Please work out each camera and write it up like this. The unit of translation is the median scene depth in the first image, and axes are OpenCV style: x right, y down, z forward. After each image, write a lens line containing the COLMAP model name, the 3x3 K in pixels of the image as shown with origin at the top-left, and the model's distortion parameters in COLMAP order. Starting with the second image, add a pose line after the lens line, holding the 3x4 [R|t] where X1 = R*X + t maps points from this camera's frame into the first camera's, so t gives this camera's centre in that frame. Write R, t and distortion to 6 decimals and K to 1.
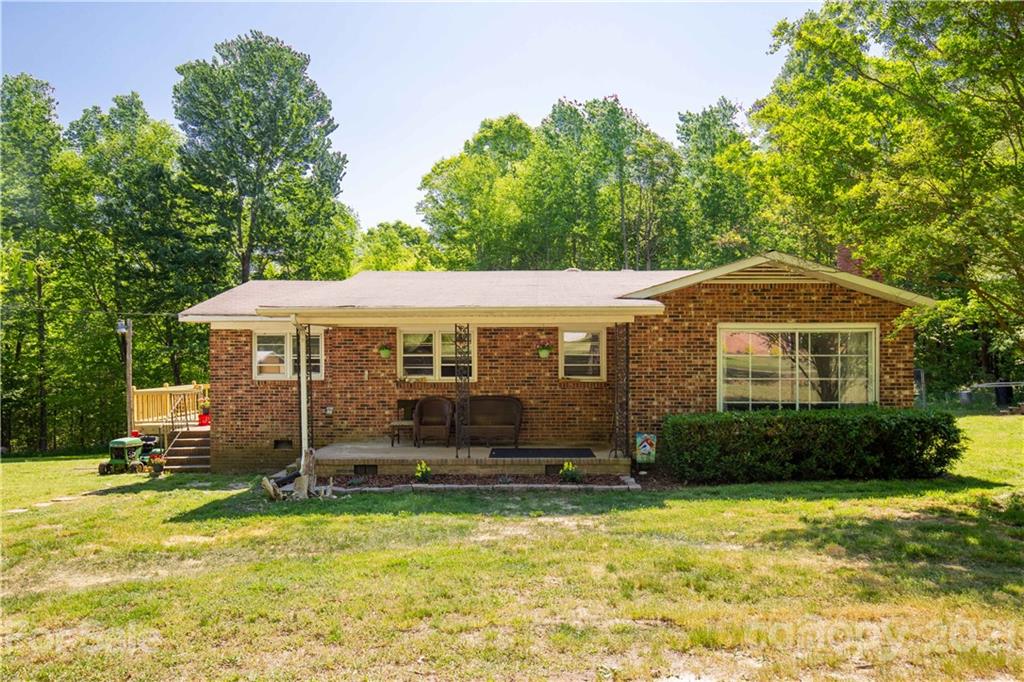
lens RADIAL K [[708.3, 0, 513.4], [0, 708.3, 382.8], [0, 0, 1]] dist [0.031369, 0.002890]
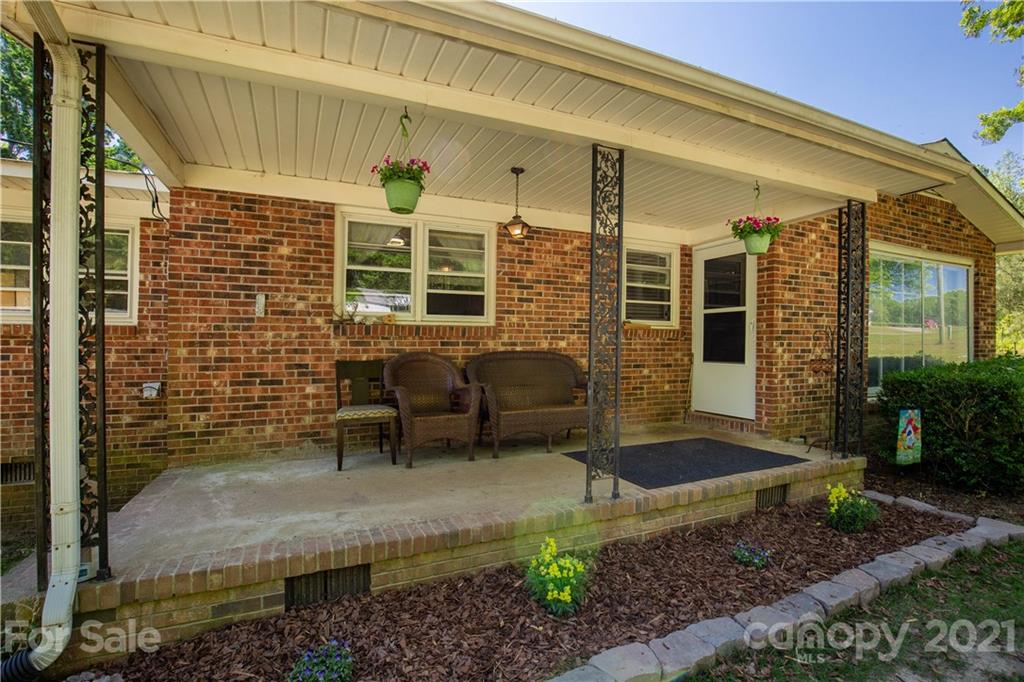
lens RADIAL K [[478.3, 0, 523.1], [0, 478.3, 340.8], [0, 0, 1]] dist [-0.032263, -0.000056]
pose [[0.899057, 0.006071, 0.437790, -0.189228], [0.014590, 0.998933, -0.043816, 0.026022], [-0.437589, 0.045780, 0.898009, 0.669088]]
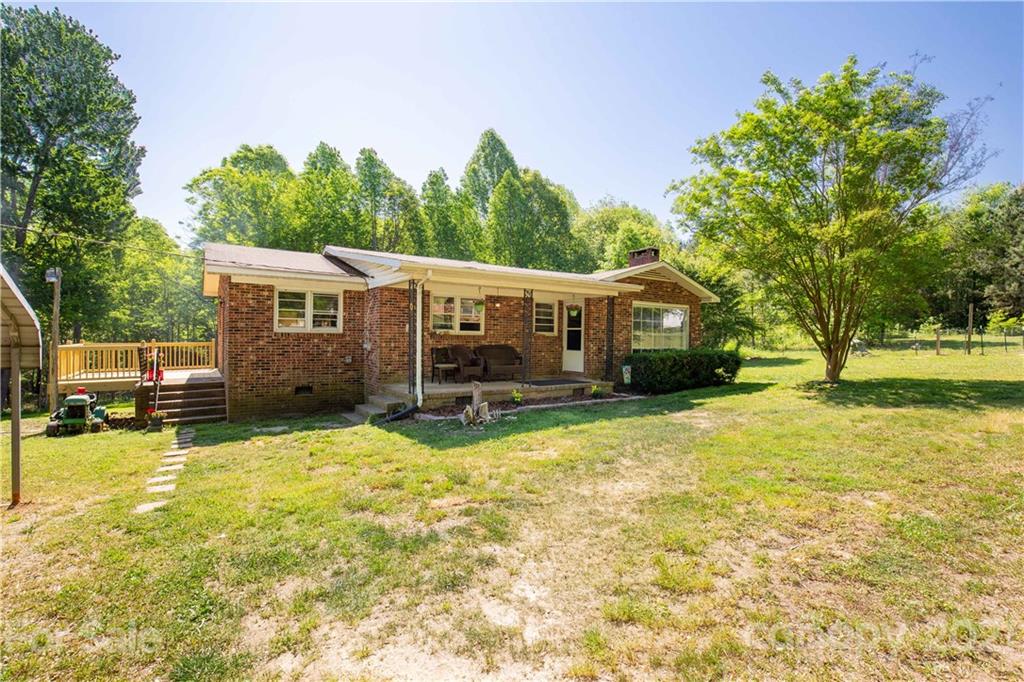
lens RADIAL K [[464.9, 0, 514.2], [0, 464.9, 337.9], [0, 0, 1]] dist [0.000091, -0.000142]
pose [[0.821954, 0.010635, 0.569455, -0.513243], [0.008653, 0.999477, -0.031156, 0.032904], [-0.569489, 0.030536, 0.821432, 0.232648]]
